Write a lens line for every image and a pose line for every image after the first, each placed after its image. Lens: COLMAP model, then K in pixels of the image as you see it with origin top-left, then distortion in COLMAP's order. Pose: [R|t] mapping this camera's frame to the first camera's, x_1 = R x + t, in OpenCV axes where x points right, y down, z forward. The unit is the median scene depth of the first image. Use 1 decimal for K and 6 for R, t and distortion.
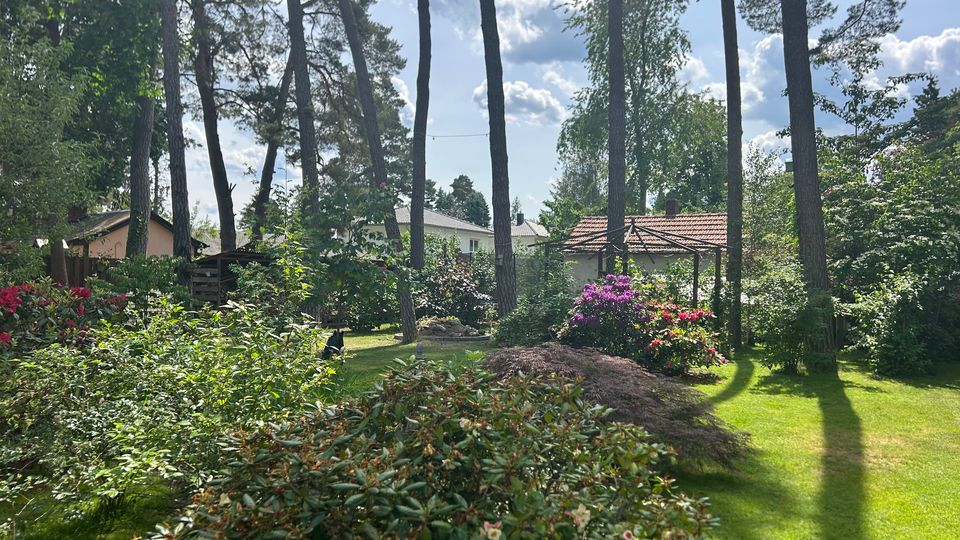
lens RADIAL K [[711.6, 0, 481.2], [0, 711.6, 262.8], [0, 0, 1]] dist [0.009238, -0.007789]
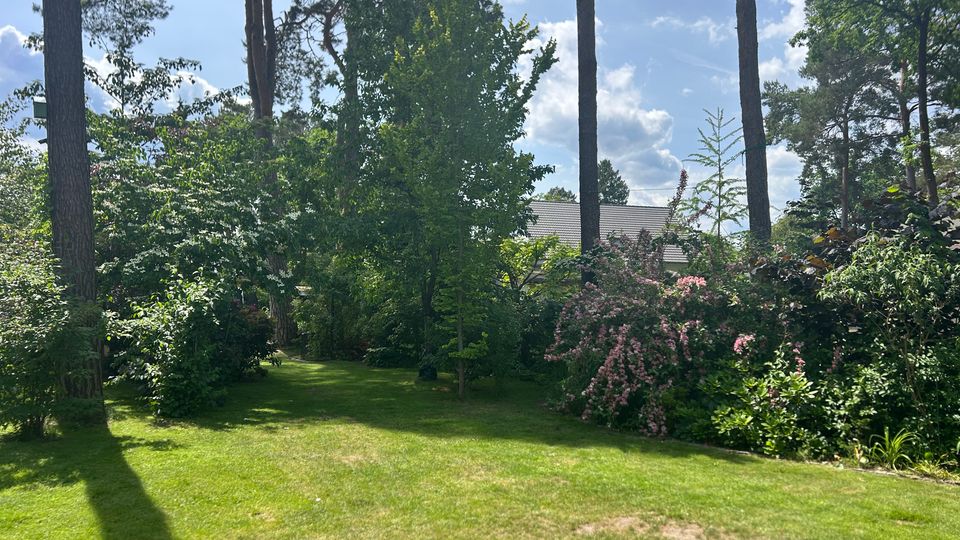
lens RADIAL K [[711.6, 0, 481.2], [0, 711.6, 262.8], [0, 0, 1]] dist [0.009238, -0.007789]
pose [[0.558846, 0.033468, 0.828596, 0.128806], [-0.009180, 0.999374, -0.034174, 0.021342], [-0.829221, 0.011492, 0.558803, 0.315581]]
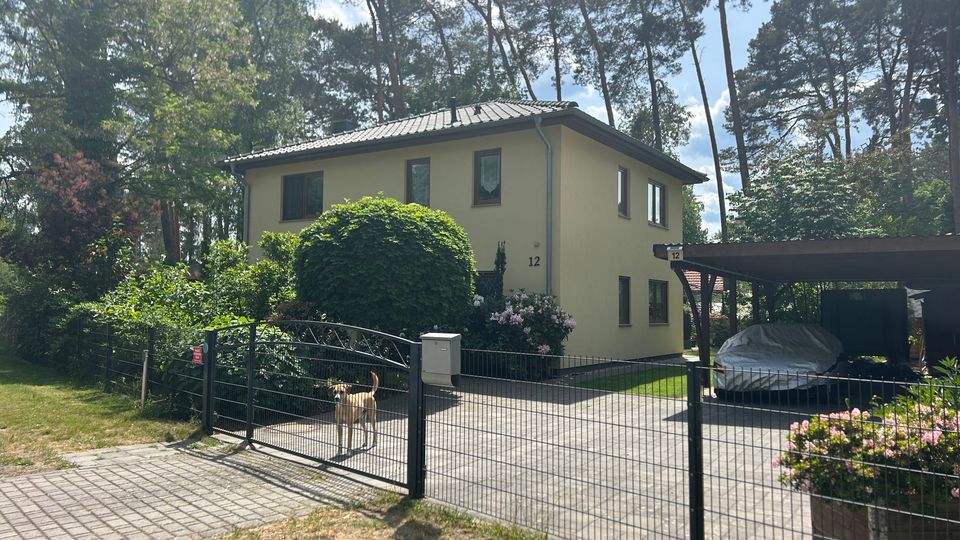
lens RADIAL K [[711.6, 0, 481.2], [0, 711.6, 262.8], [0, 0, 1]] dist [0.009238, -0.007789]
pose [[0.996161, -0.005007, 0.087401, -0.864312], [0.008042, 0.999376, -0.034407, -0.056328], [-0.087174, 0.034978, 0.995579, -1.656278]]
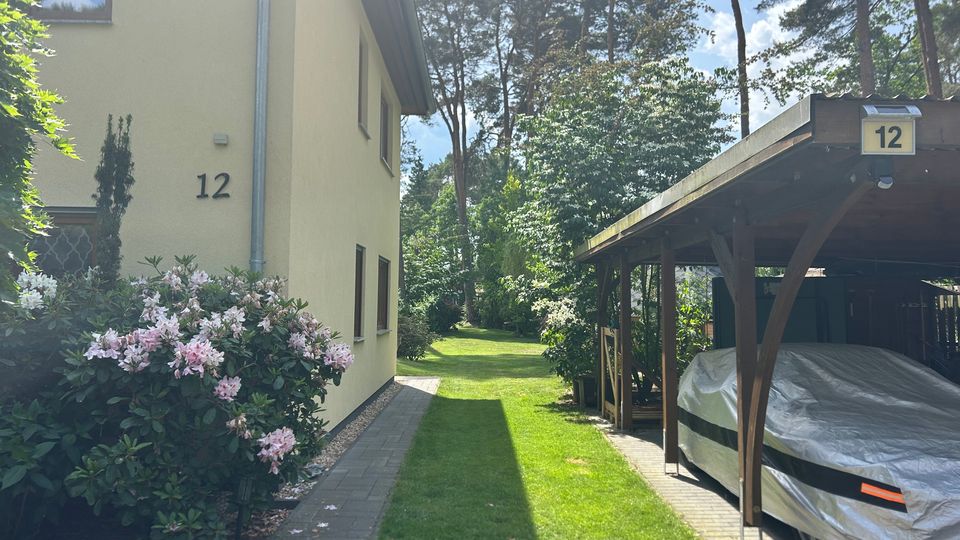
lens RADIAL K [[711.6, 0, 481.2], [0, 711.6, 262.8], [0, 0, 1]] dist [0.009238, -0.007789]
pose [[0.784253, 0.021378, 0.620072, -0.825198], [-0.010212, 0.999716, -0.021550, -0.045866], [-0.620357, 0.010568, 0.784249, -1.077087]]
